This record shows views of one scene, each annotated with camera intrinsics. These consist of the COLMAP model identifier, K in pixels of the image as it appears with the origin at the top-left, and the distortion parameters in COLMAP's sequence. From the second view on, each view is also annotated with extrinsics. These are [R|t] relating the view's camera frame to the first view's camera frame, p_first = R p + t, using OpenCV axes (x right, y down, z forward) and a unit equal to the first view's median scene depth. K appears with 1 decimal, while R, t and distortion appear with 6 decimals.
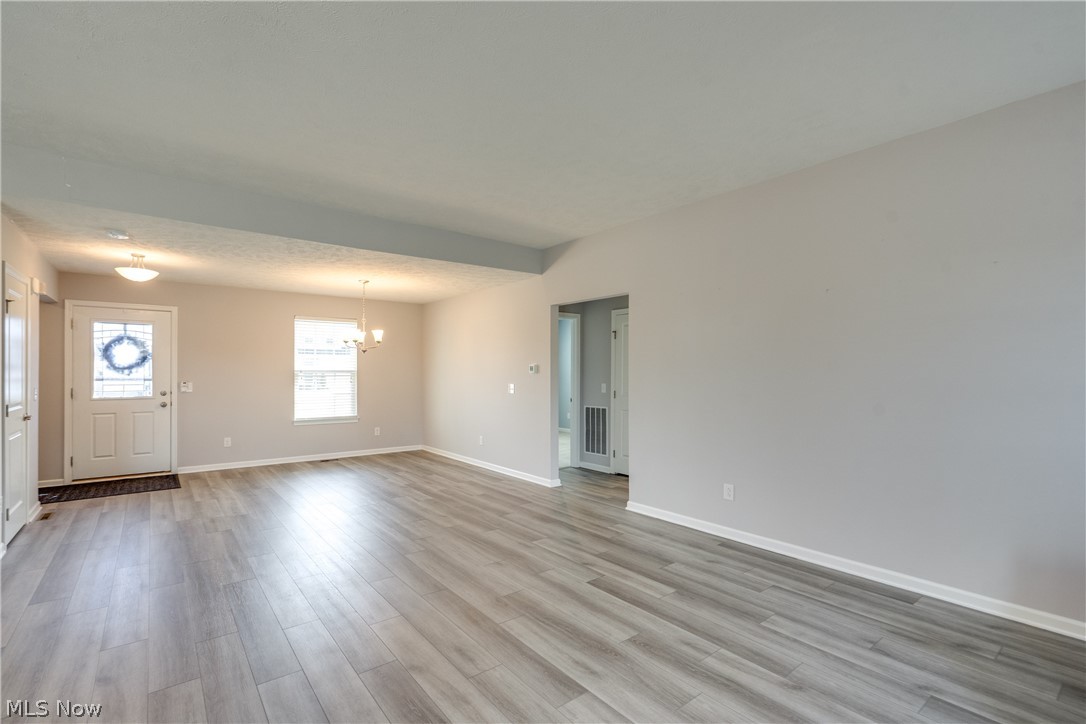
lens RADIAL K [[495.5, 0, 531.6], [0, 495.5, 370.4], [0, 0, 1]] dist [0.001892, 0.000419]
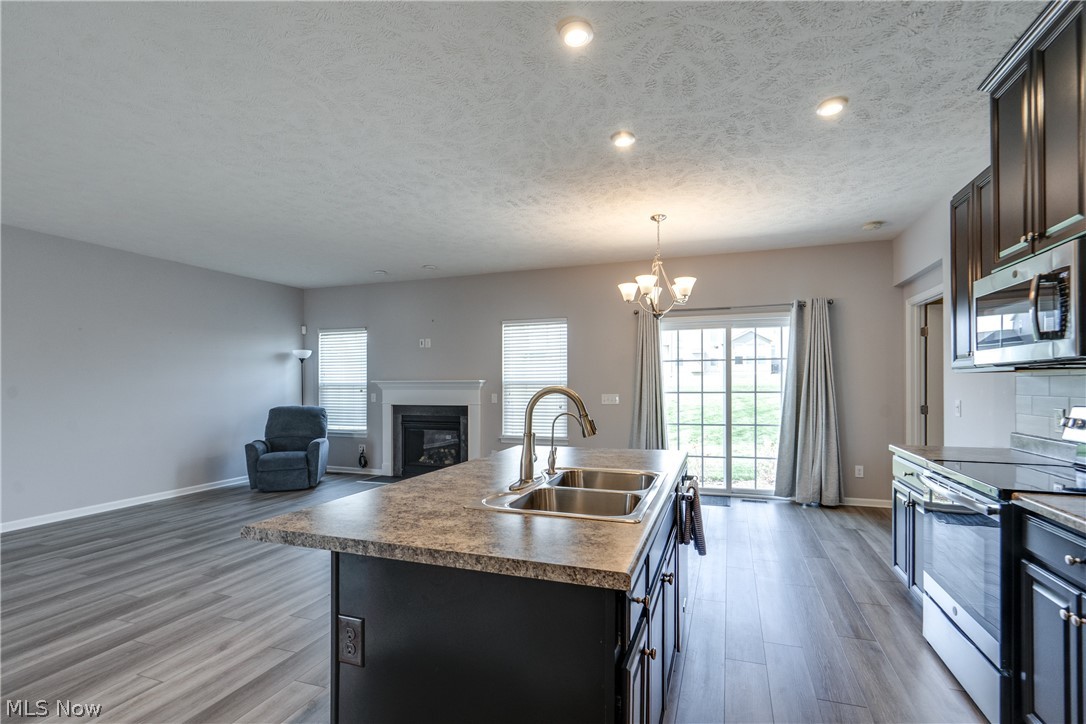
lens RADIAL K [[517.9, 0, 546.2], [0, 517.9, 384.8], [0, 0, 1]] dist [-0.001326, 0.000511]
pose [[-0.529750, 0.006628, 0.848128, -0.796539], [0.001674, 0.999976, -0.006770, 0.007247], [-0.848152, -0.002166, -0.529748, 0.348400]]
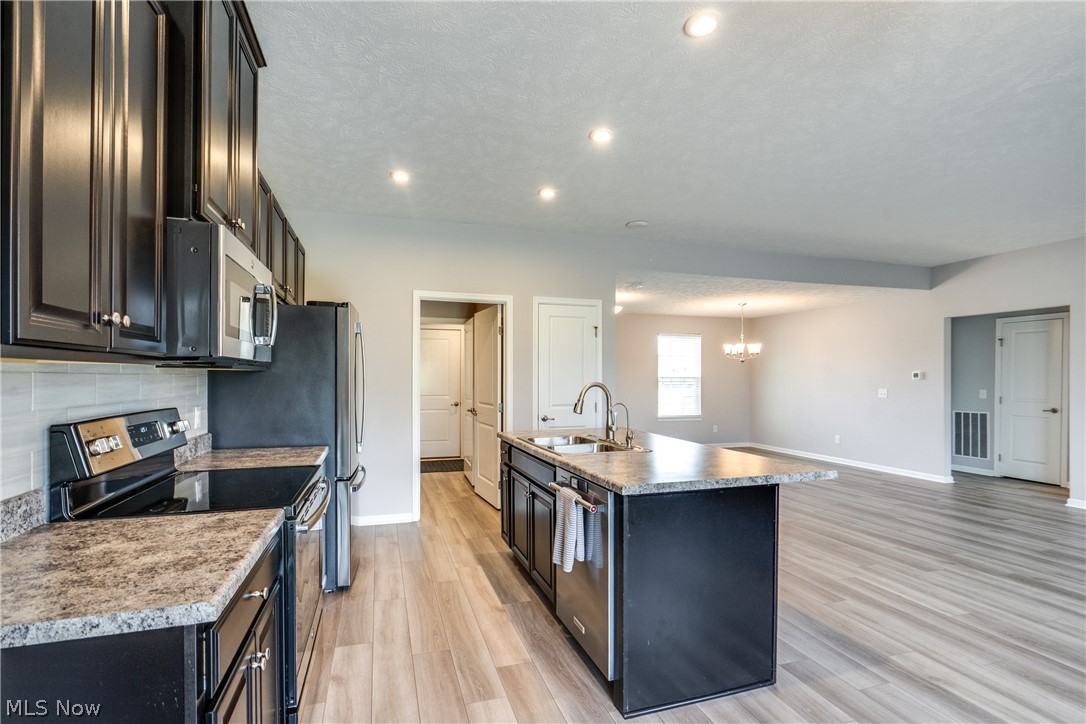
lens RADIAL K [[509.6, 0, 558.5], [0, 509.6, 378.0], [0, 0, 1]] dist [0.000663, 0.000565]
pose [[0.949670, 0.004904, -0.313215, -0.399909], [-0.003530, 0.999982, 0.004953, -0.000522], [0.313233, -0.003598, 0.949669, -0.323402]]
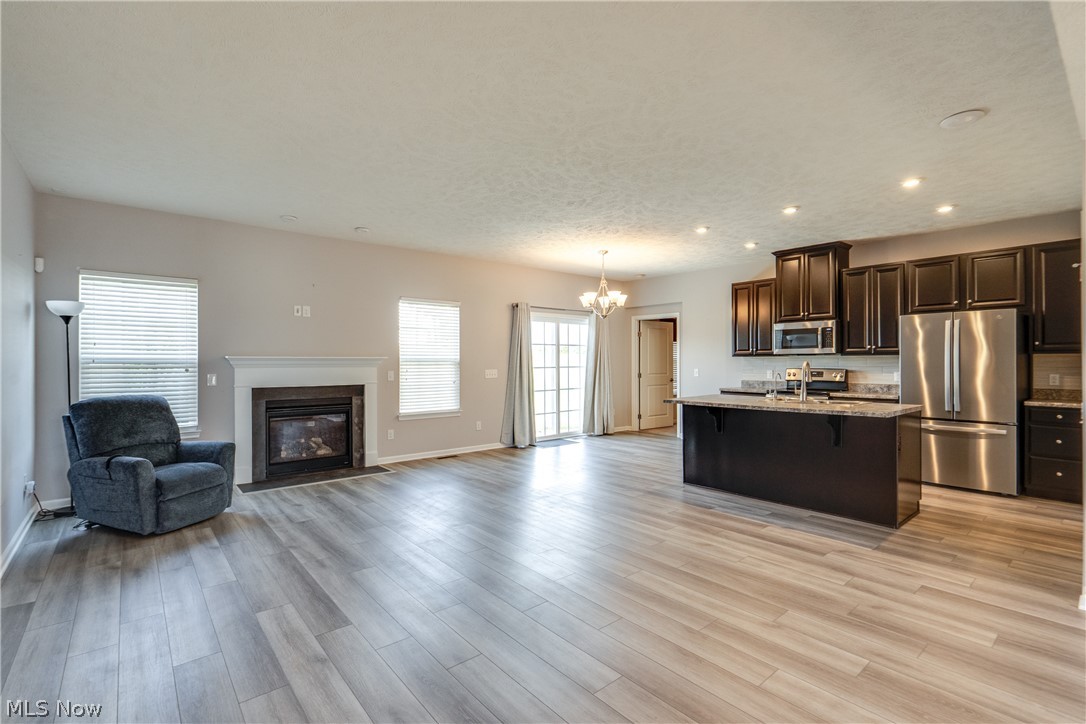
lens RADIAL K [[526.7, 0, 549.7], [0, 526.7, 363.4], [0, 0, 1]] dist [-0.003314, 0.000632]
pose [[-0.997529, 0.008338, -0.069763, -0.075262], [0.008525, 0.999961, -0.002388, 0.008203], [0.069740, -0.002976, -0.997561, 0.943750]]
